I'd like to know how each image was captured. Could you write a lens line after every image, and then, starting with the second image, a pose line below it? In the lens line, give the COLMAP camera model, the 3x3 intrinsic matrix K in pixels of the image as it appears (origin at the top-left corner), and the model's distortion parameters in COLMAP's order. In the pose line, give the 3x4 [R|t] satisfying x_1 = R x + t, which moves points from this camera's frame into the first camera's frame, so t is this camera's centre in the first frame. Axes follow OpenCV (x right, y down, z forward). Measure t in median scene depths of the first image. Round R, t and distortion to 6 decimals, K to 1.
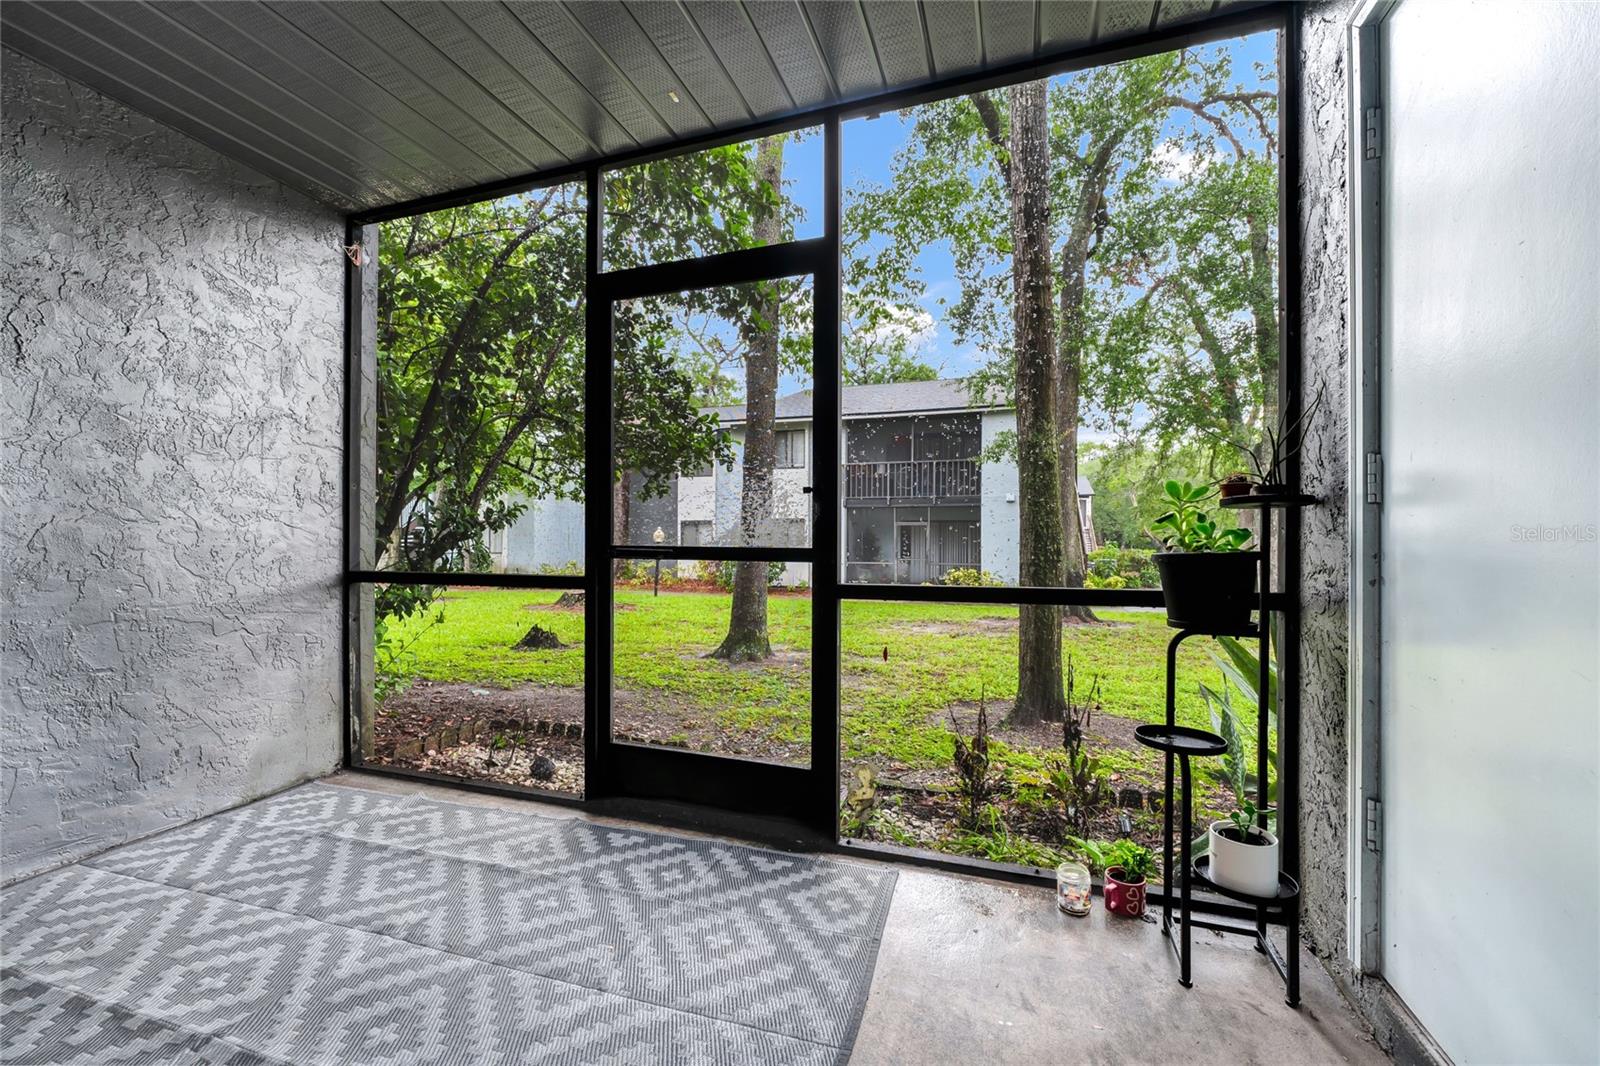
lens RADIAL K [[638.7, 0, 797.3], [0, 638.7, 531.4], [0, 0, 1]] dist [0.000861, 0.000052]
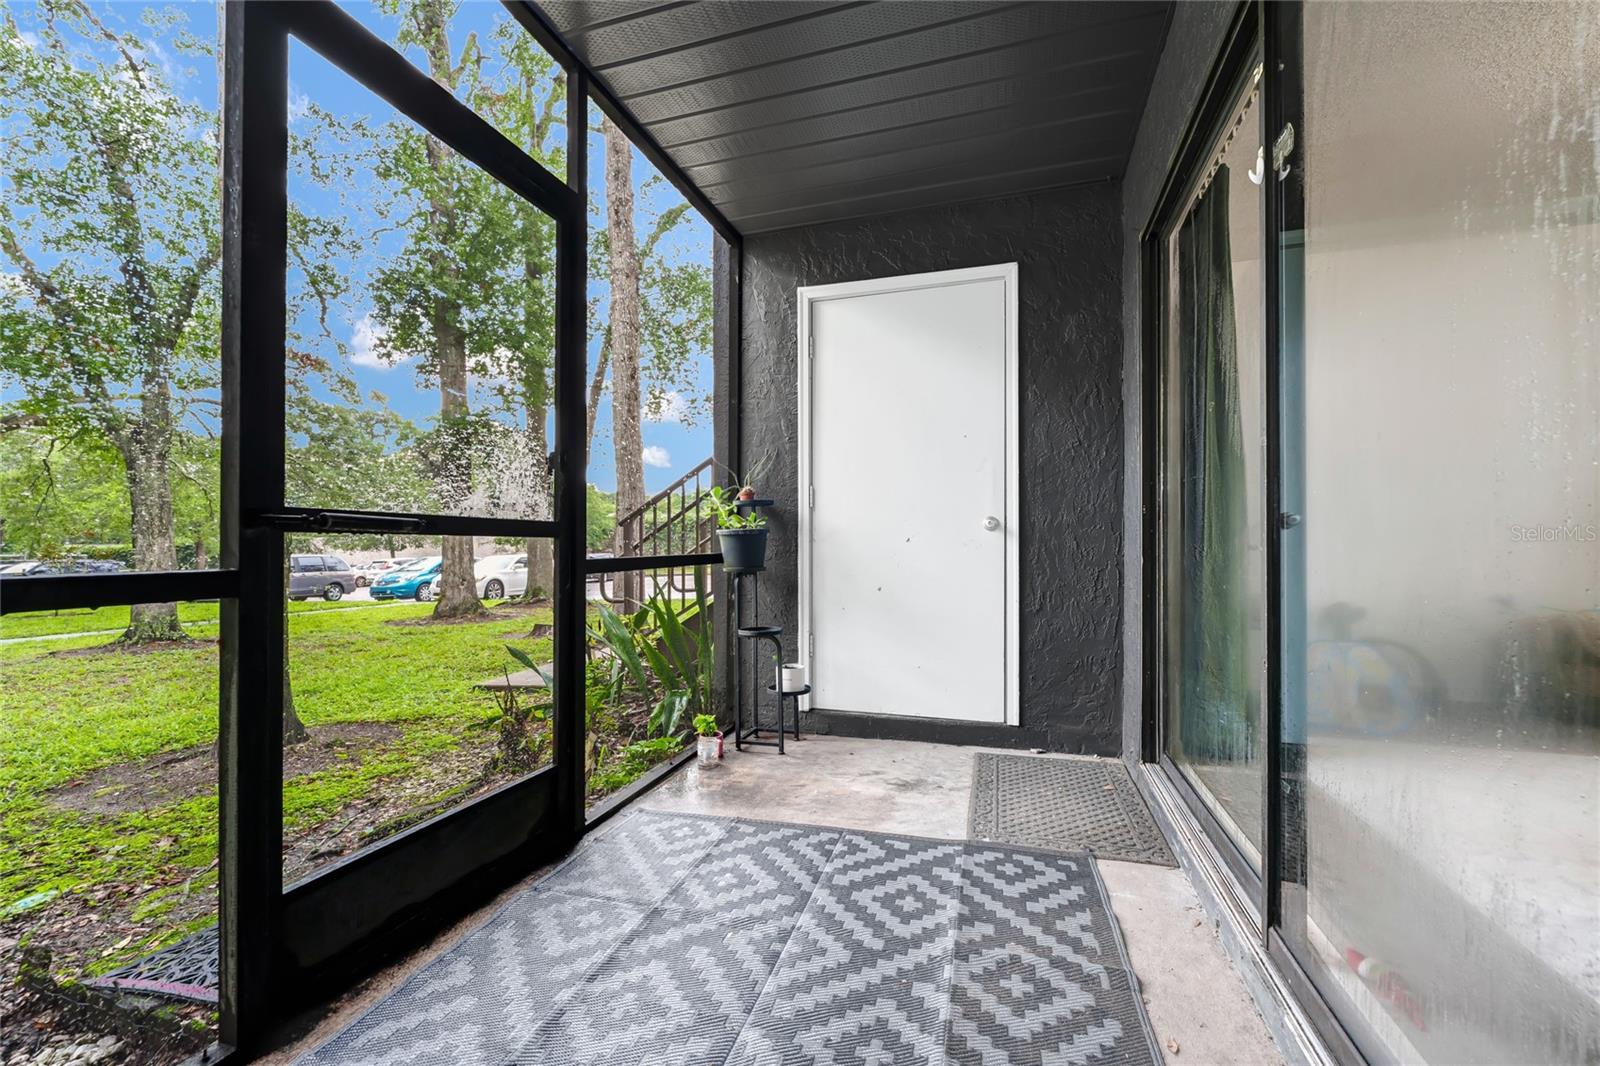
lens RADIAL K [[664.6, 0, 802.2], [0, 664.6, 538.1], [0, 0, 1]] dist [-0.000239, -0.000046]
pose [[-0.023512, 0.009297, 0.999680, -0.927407], [-0.002728, 0.999952, -0.009363, 0.056692], [-0.999720, -0.002947, -0.023485, 0.668488]]
